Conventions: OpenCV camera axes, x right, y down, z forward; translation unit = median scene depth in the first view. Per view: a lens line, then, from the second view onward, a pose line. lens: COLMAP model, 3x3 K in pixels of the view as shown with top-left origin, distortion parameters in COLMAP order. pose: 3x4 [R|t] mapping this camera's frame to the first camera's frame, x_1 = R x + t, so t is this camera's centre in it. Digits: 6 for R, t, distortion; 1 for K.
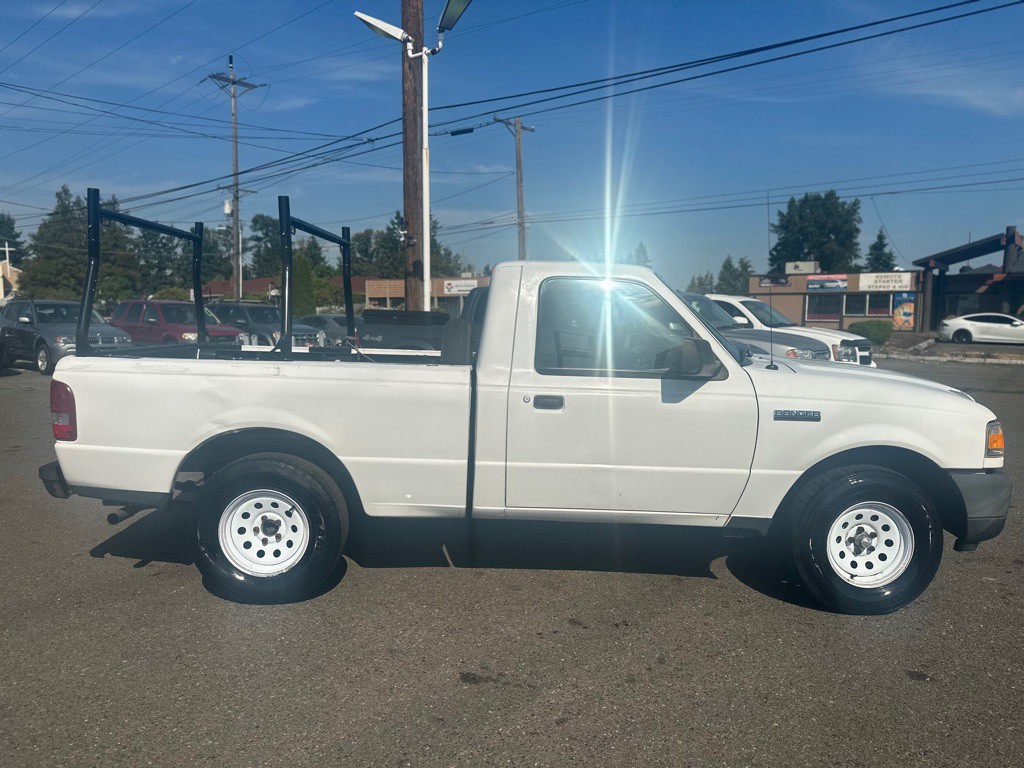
lens RADIAL K [[721.8, 0, 504.2], [0, 721.8, 390.1], [0, 0, 1]] dist [0.051630, -0.061534]
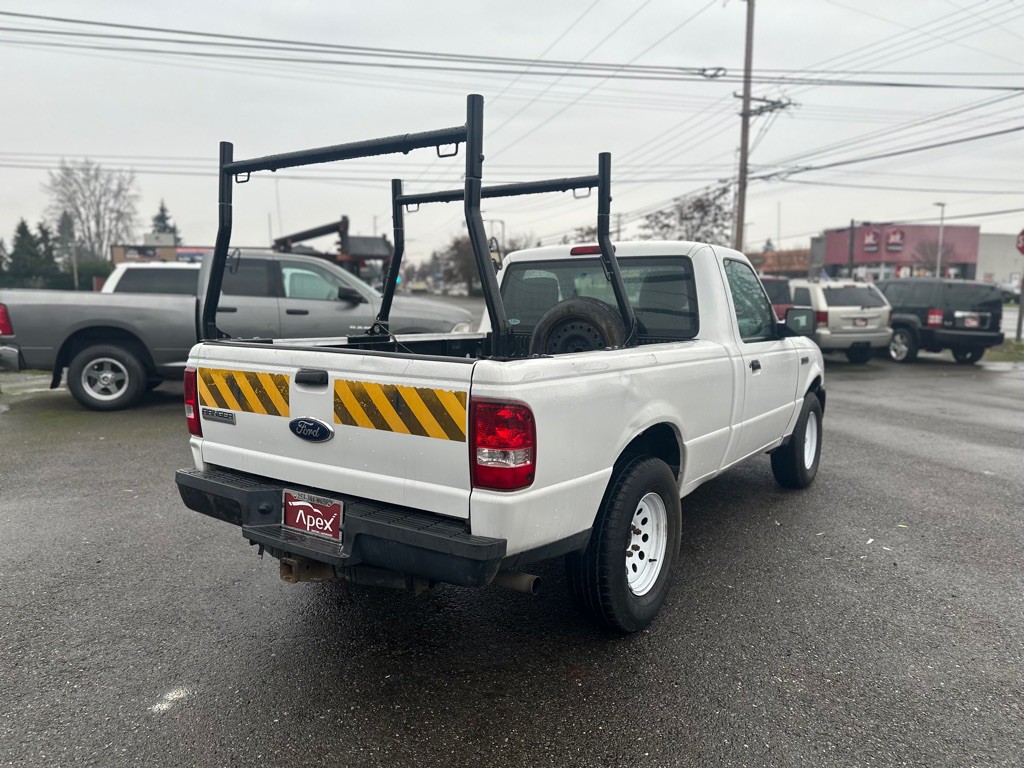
lens RADIAL K [[721.8, 0, 514.9], [0, 721.8, 390.6], [0, 0, 1]] dist [0.051630, -0.061534]
pose [[0.580048, -0.116924, 0.806147, -0.892714], [0.086094, 0.992901, 0.082064, -0.058739], [-0.810020, 0.021803, 0.585997, 0.495577]]
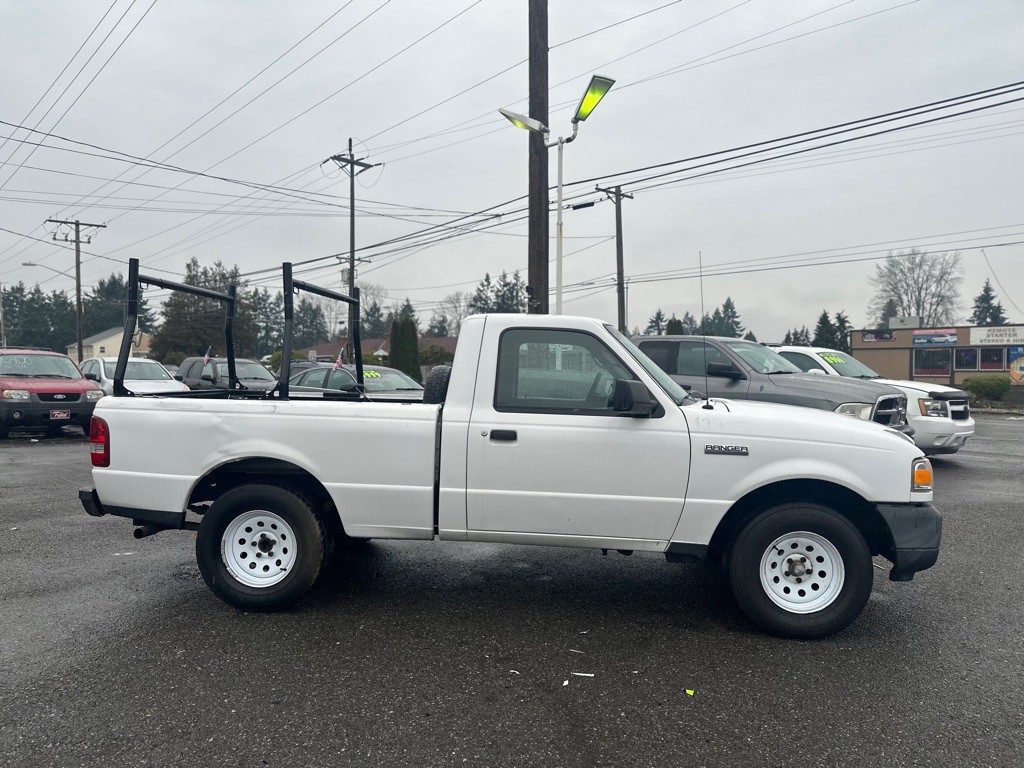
lens RADIAL K [[721.8, 0, 514.9], [0, 721.8, 387.6], [0, 0, 1]] dist [0.051630, -0.061534]
pose [[0.993783, -0.003900, -0.111264, 0.164357], [-0.005385, 0.996533, -0.083030, 0.027692], [0.111202, 0.083113, 0.990316, -0.098783]]
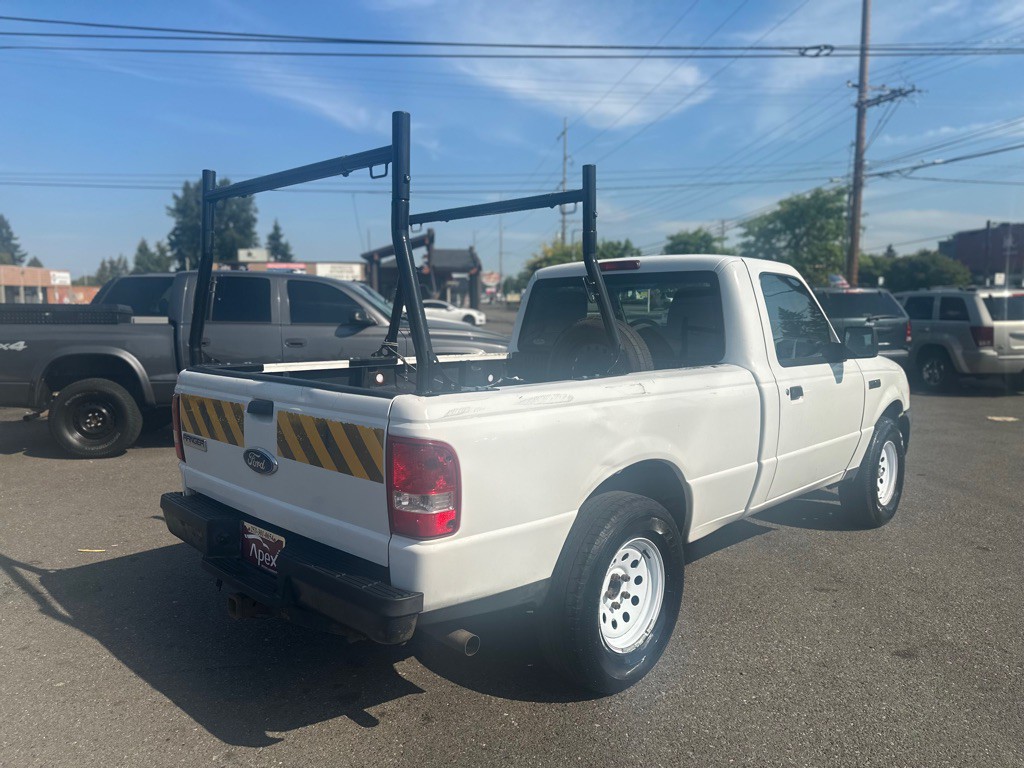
lens RADIAL K [[721.8, 0, 515.9], [0, 721.8, 381.7], [0, 0, 1]] dist [0.051630, -0.061534]
pose [[0.702617, -0.090372, 0.705806, -0.770607], [0.085787, 0.995426, 0.042056, -0.062471], [-0.706378, 0.031000, 0.707156, 0.425109]]
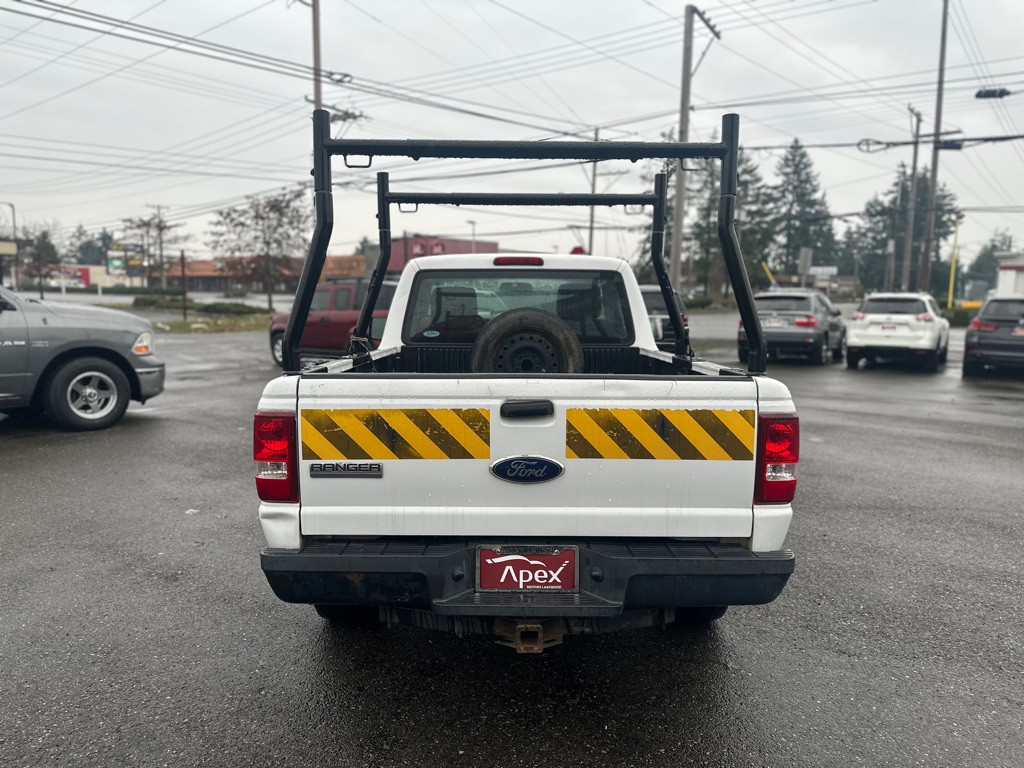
lens RADIAL K [[721.8, 0, 518.4], [0, 721.8, 387.9], [0, 0, 1]] dist [0.051630, -0.061534]
pose [[0.010084, -0.133452, 0.991004, -1.012855], [0.093527, 0.986836, 0.131939, -0.118336], [-0.995566, 0.091356, 0.022433, 0.980142]]
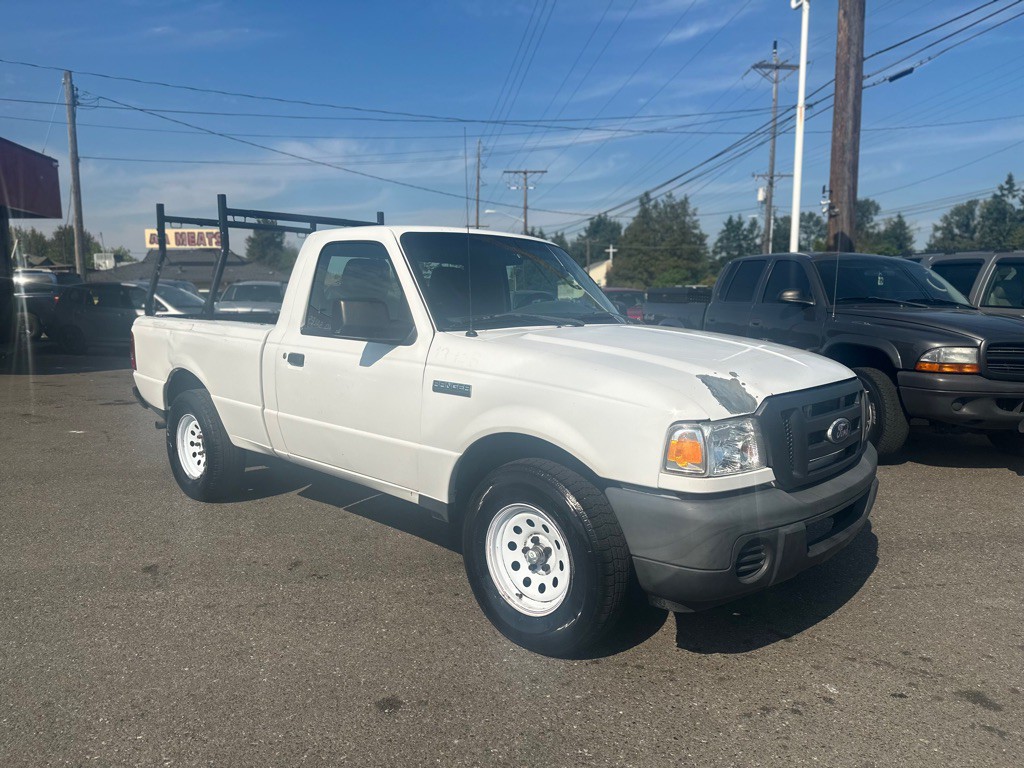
lens RADIAL K [[721.8, 0, 509.7], [0, 721.8, 386.9], [0, 0, 1]] dist [0.051630, -0.061534]
pose [[0.721049, 0.070181, -0.689321, 0.830668], [-0.062363, 0.997393, 0.036313, -0.001186], [0.690072, 0.016805, 0.723545, 0.340773]]
